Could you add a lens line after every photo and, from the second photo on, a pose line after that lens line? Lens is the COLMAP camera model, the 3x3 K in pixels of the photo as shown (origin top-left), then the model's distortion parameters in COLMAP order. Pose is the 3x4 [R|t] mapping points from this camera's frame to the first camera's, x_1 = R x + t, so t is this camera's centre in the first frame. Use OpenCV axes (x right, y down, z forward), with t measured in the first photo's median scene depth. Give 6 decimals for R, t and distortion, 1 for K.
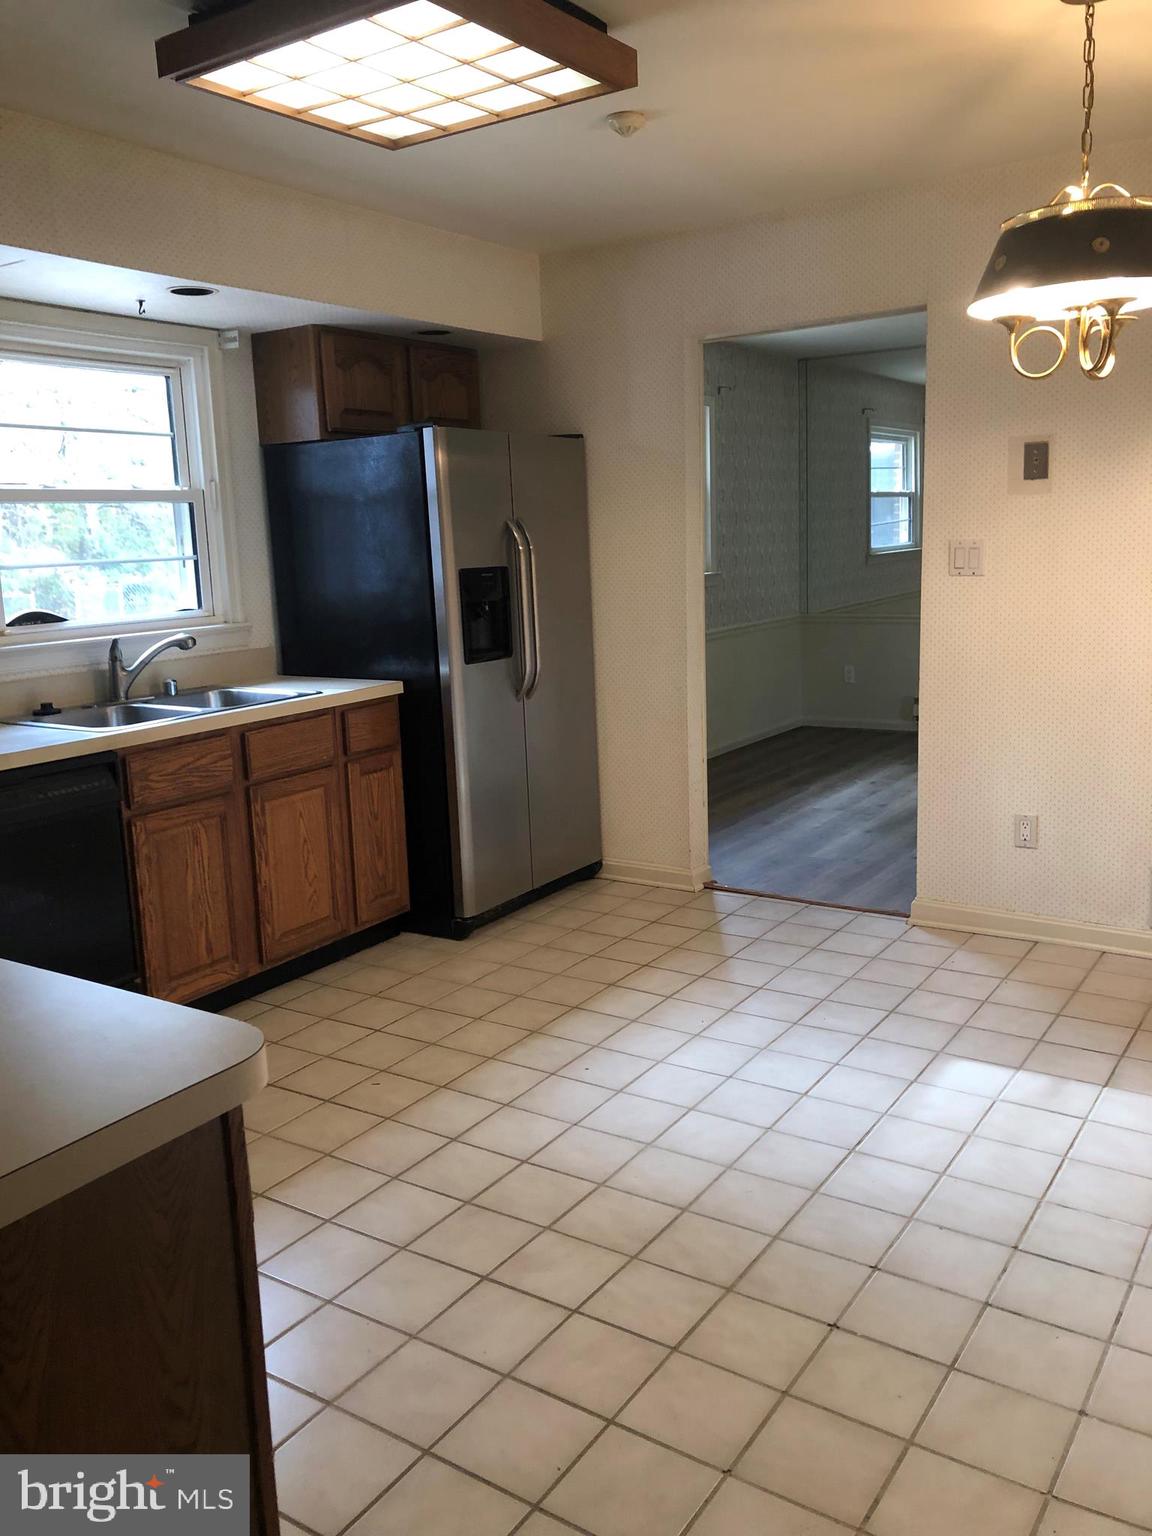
lens RADIAL K [[1248.3, 0, 571.5], [0, 1248.3, 765.0], [0, 0, 1]] dist [0.009771, 0.014492]
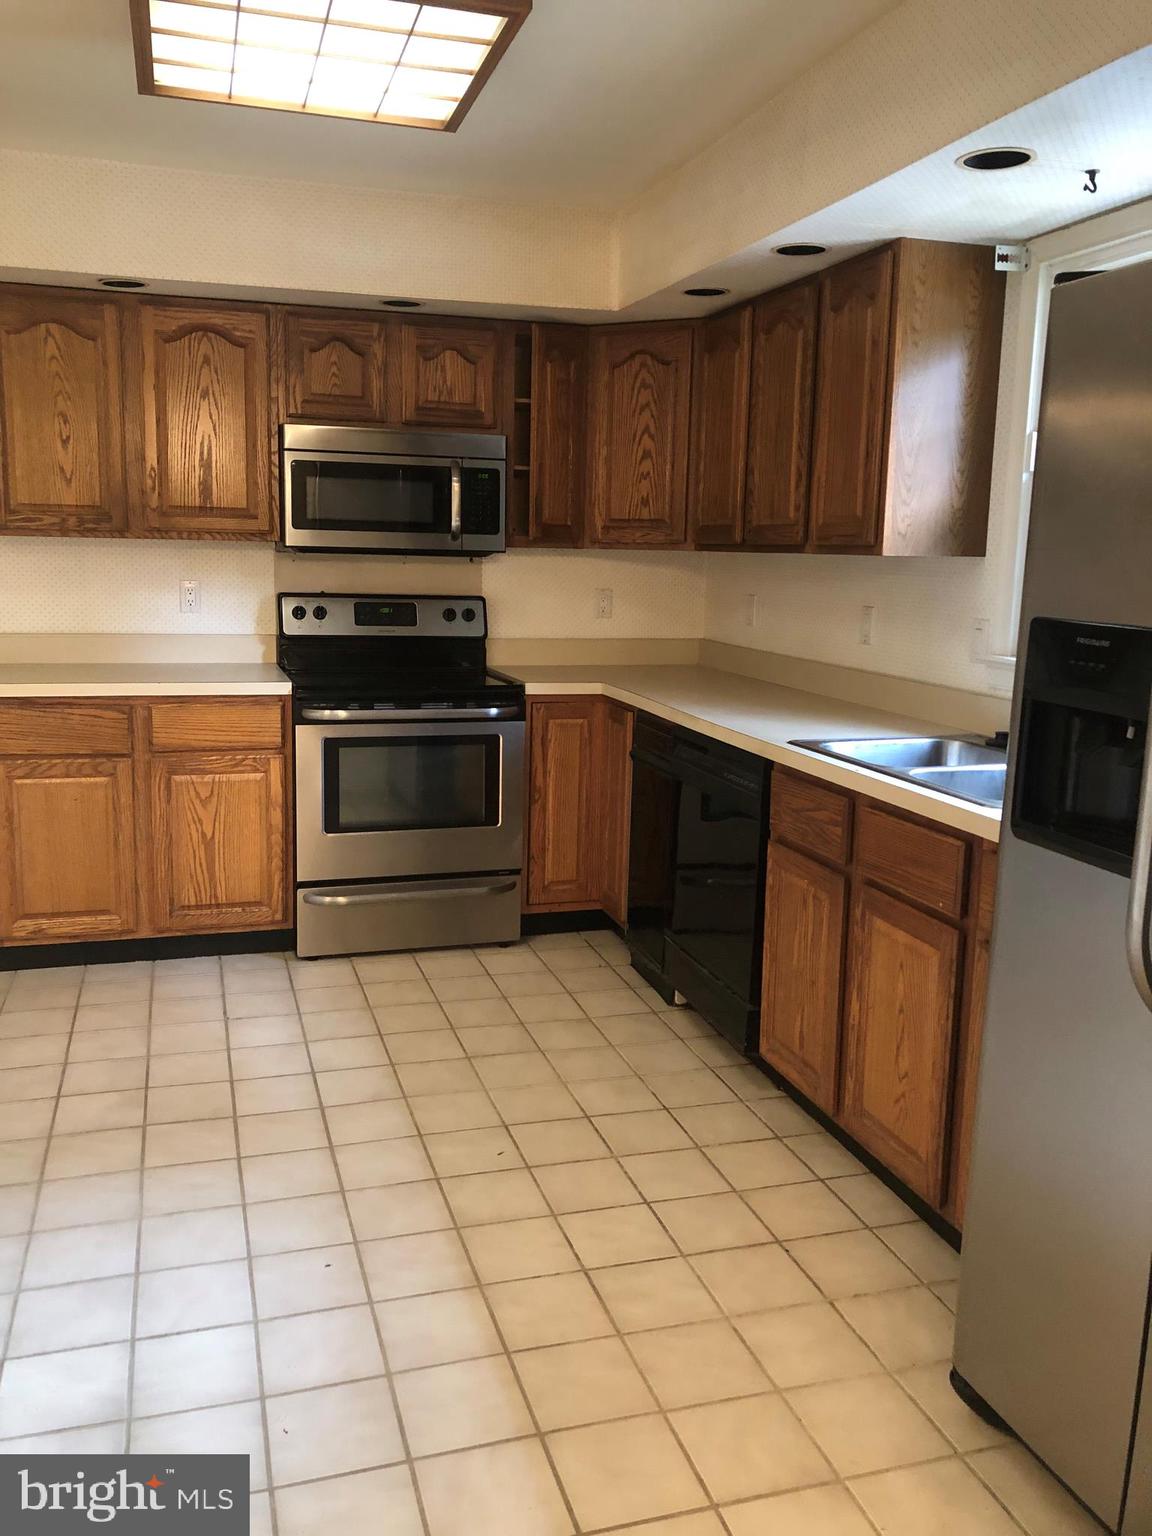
lens RADIAL K [[1296.5, 0, 574.2], [0, 1296.5, 766.8], [0, 0, 1]] dist [0.076713, 0.005058]
pose [[-0.630951, 0.151462, -0.760894, 0.463677], [-0.151896, 0.937660, 0.312604, -0.289124], [0.760808, 0.312815, -0.568611, 1.461110]]
